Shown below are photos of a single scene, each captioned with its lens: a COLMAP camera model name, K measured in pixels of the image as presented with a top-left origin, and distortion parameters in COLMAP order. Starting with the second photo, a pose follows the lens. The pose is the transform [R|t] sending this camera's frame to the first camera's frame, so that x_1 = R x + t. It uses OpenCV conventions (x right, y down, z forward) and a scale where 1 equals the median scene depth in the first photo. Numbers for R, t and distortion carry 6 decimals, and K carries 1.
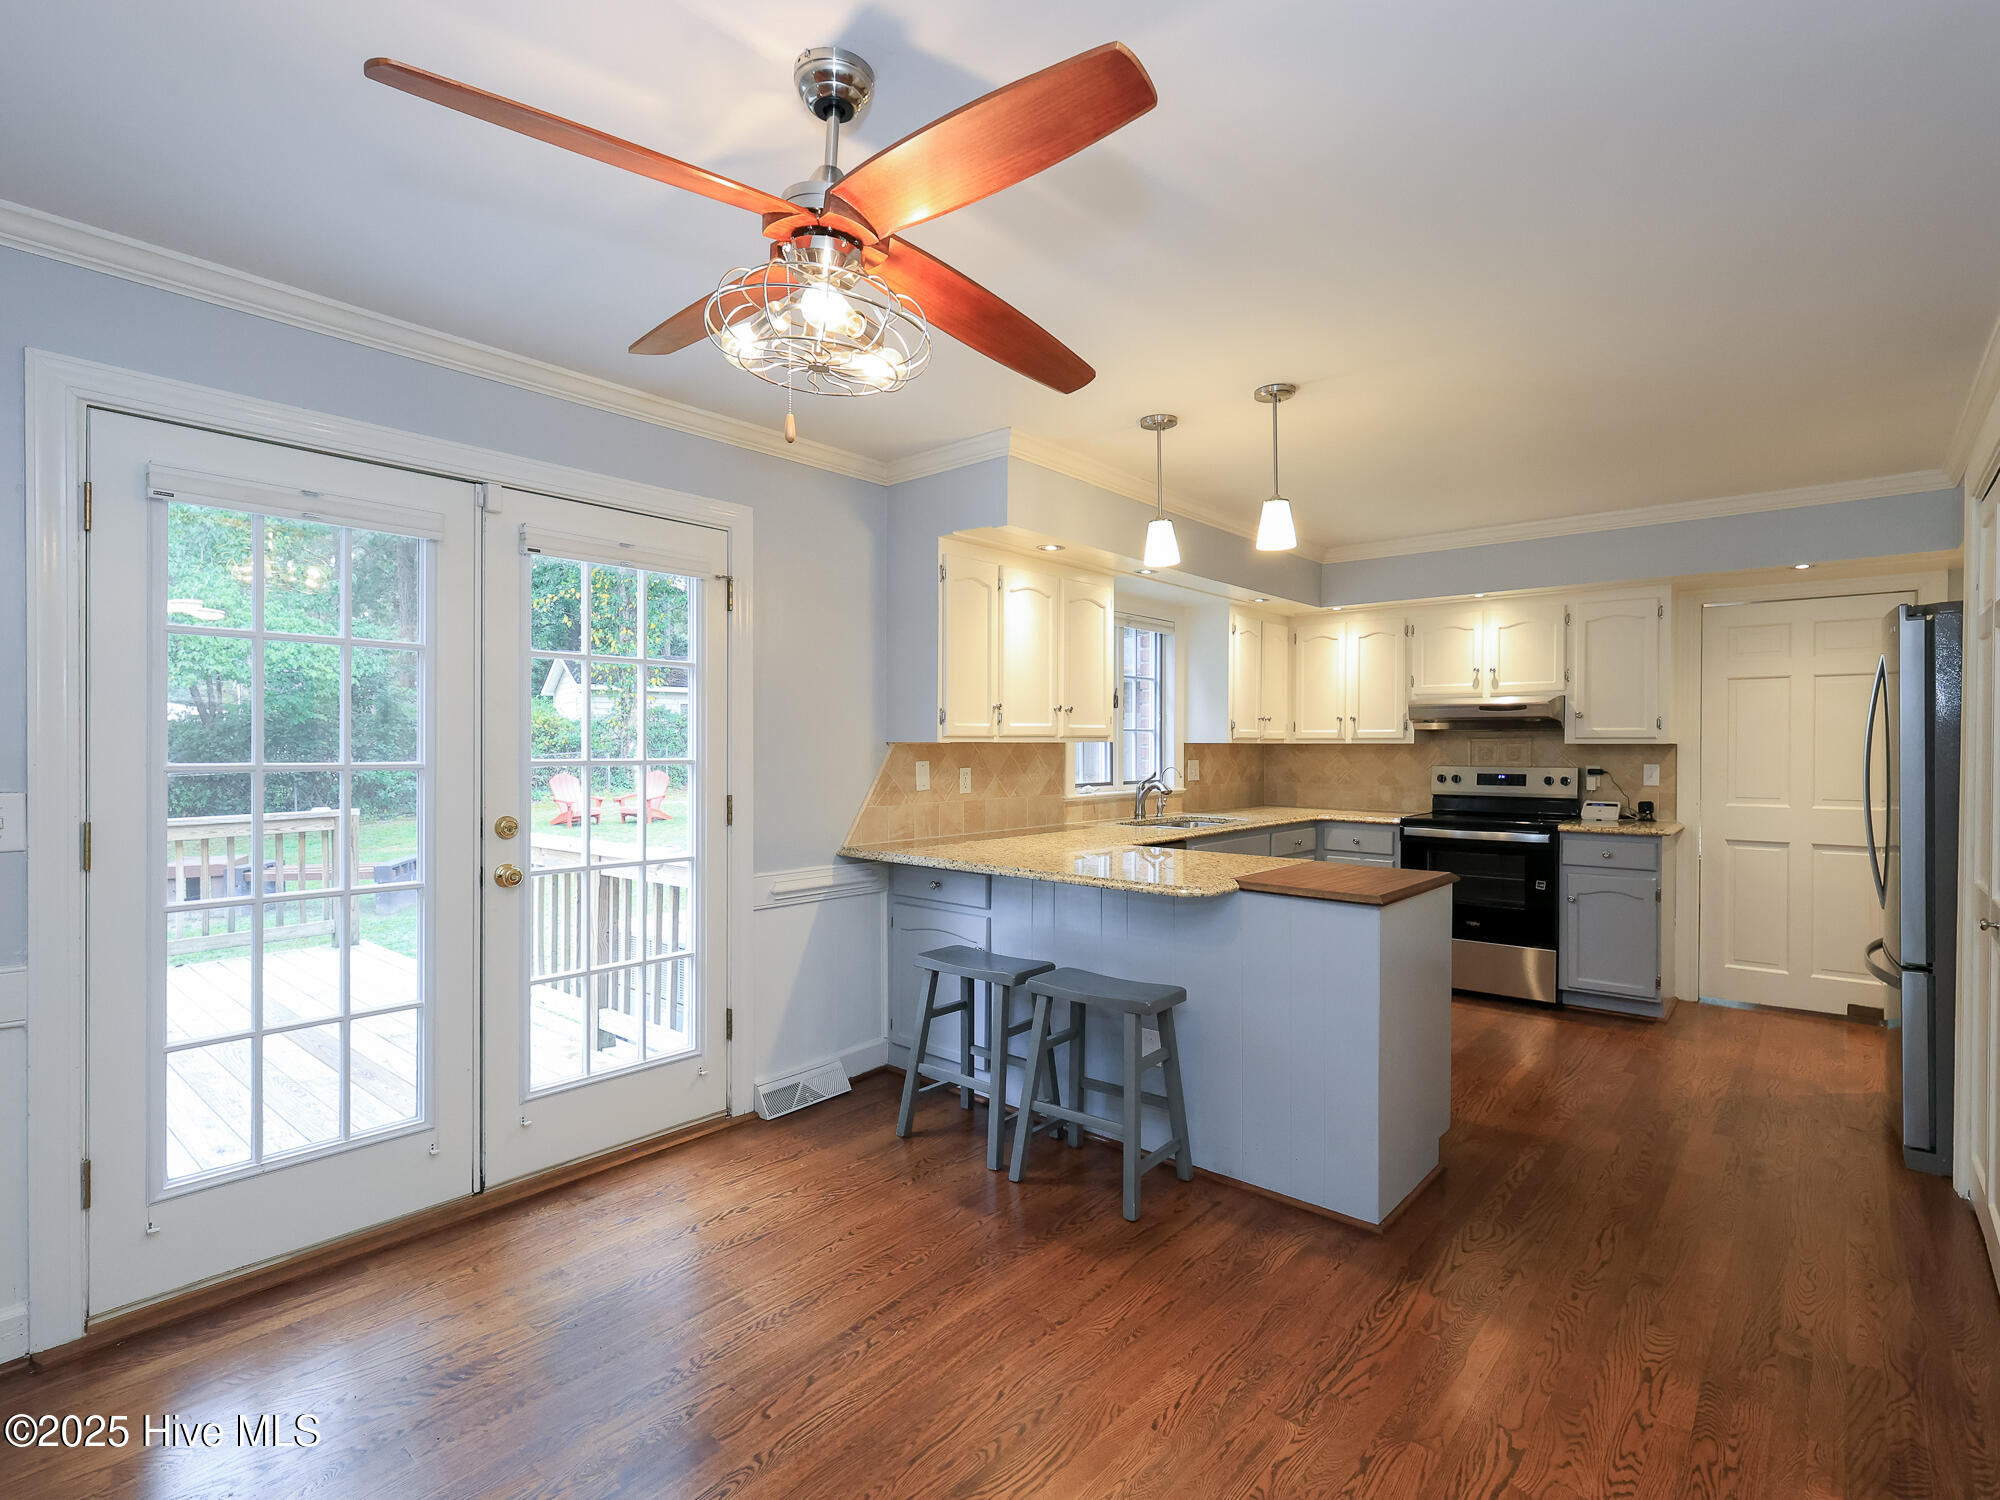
lens RADIAL K [[987.6, 0, 1001.4], [0, 987.6, 748.3], [0, 0, 1]] dist [-0.000606, 0.000280]
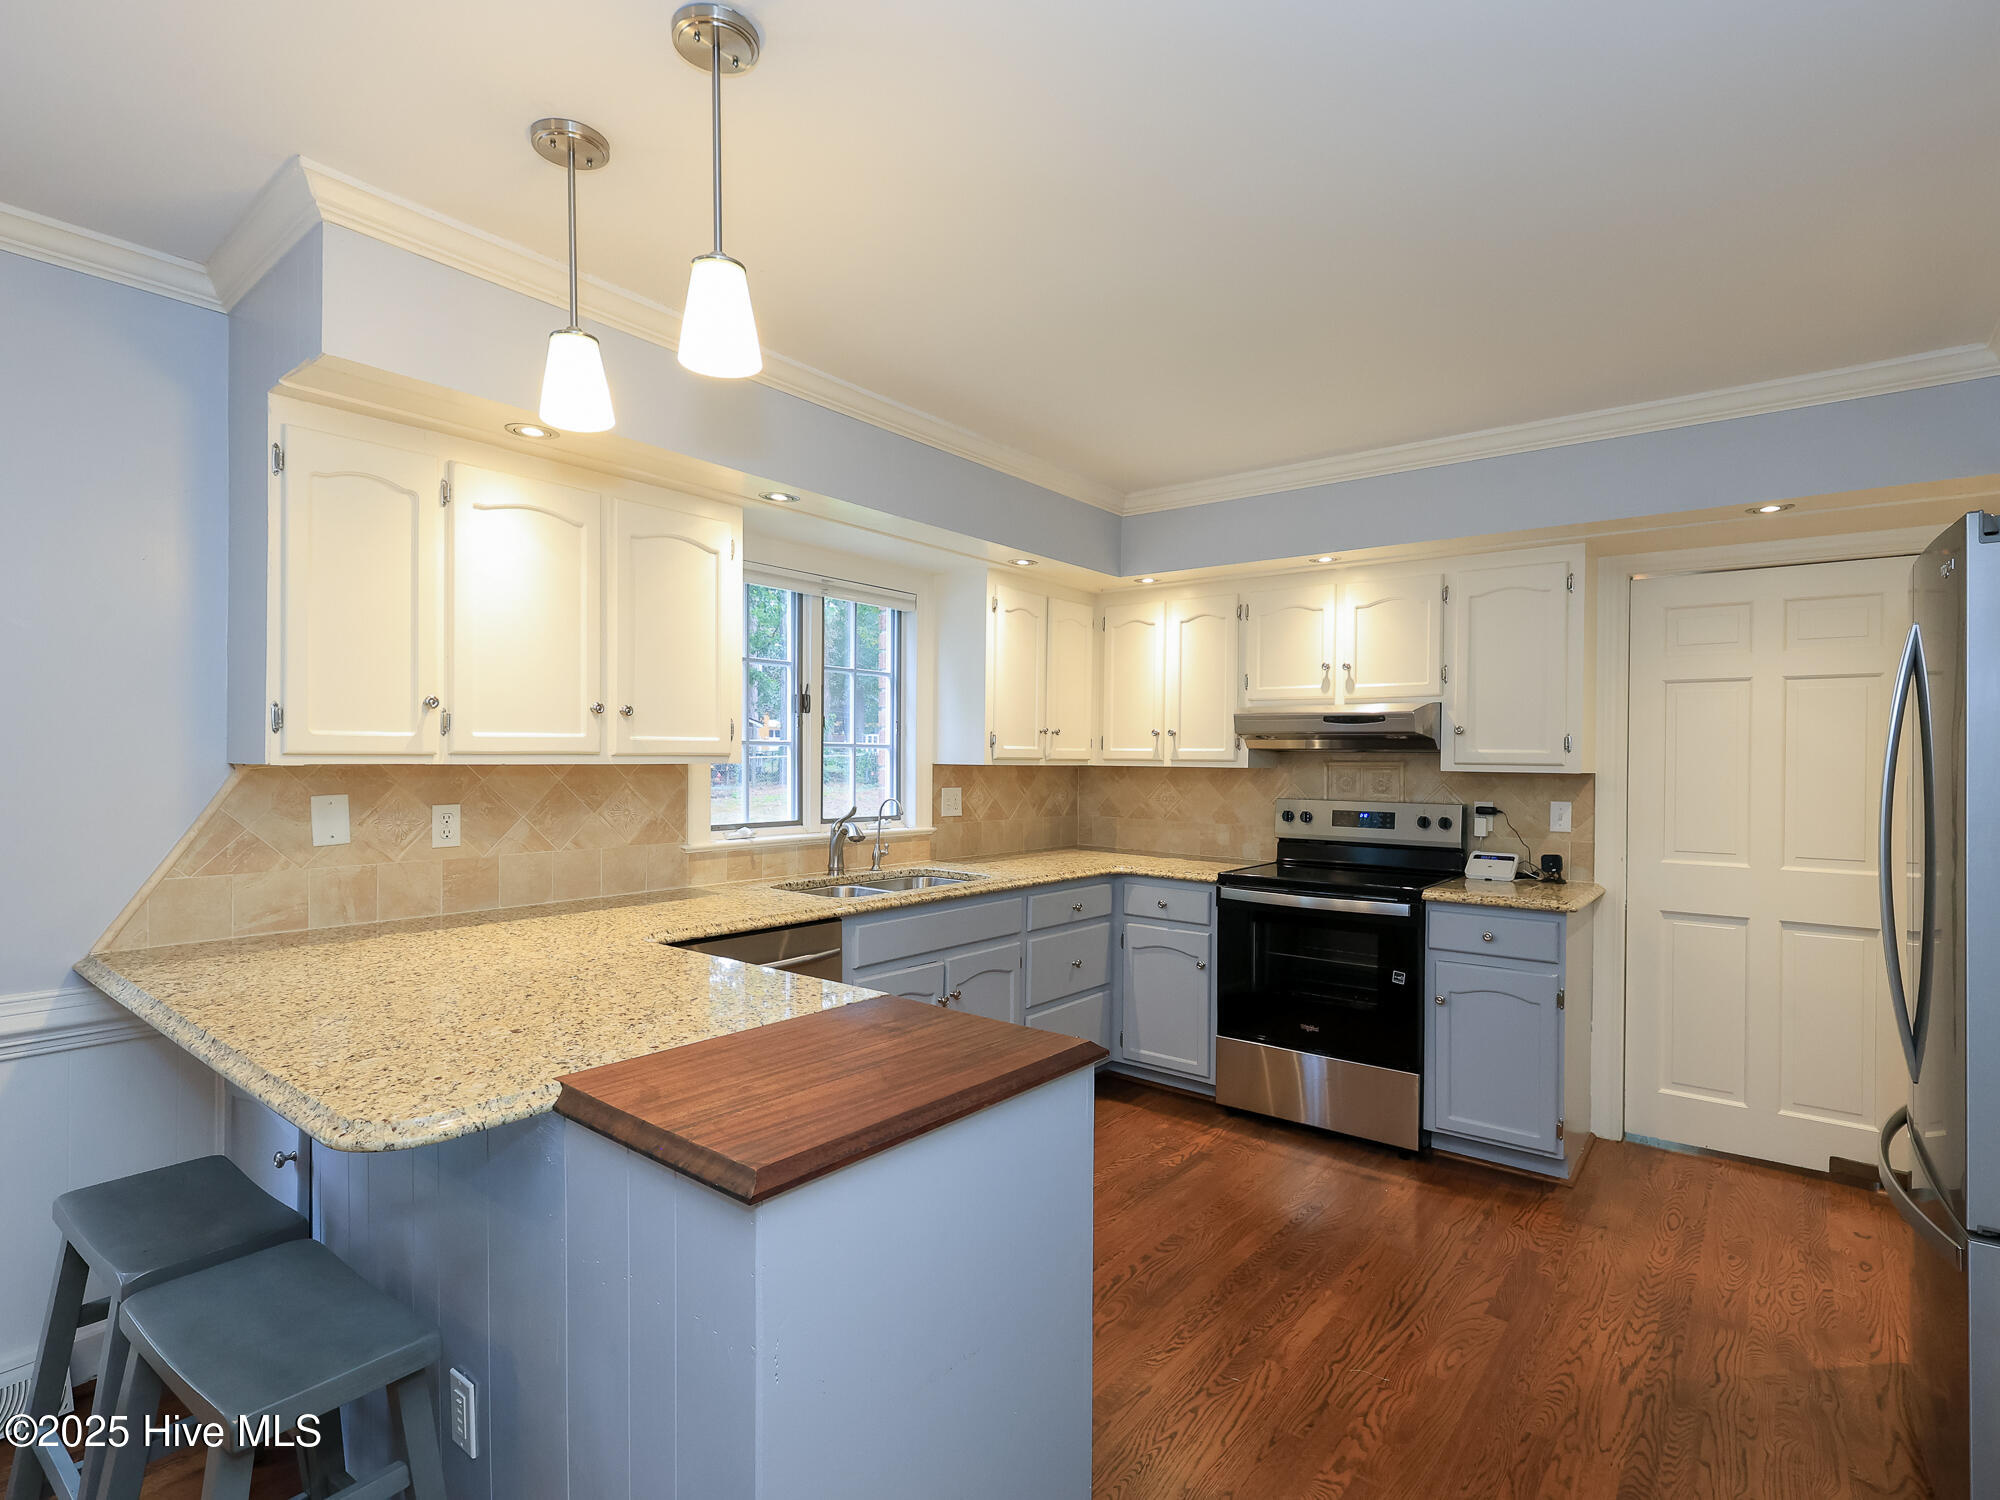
lens RADIAL K [[987.6, 0, 1033.2], [0, 987.6, 755.9], [0, 0, 1]] dist [-0.000606, 0.000280]
pose [[0.998690, 0.009322, 0.050312, 0.258960], [-0.008985, 0.999936, -0.006918, -0.008309], [-0.050374, 0.006457, 0.998710, 0.330346]]
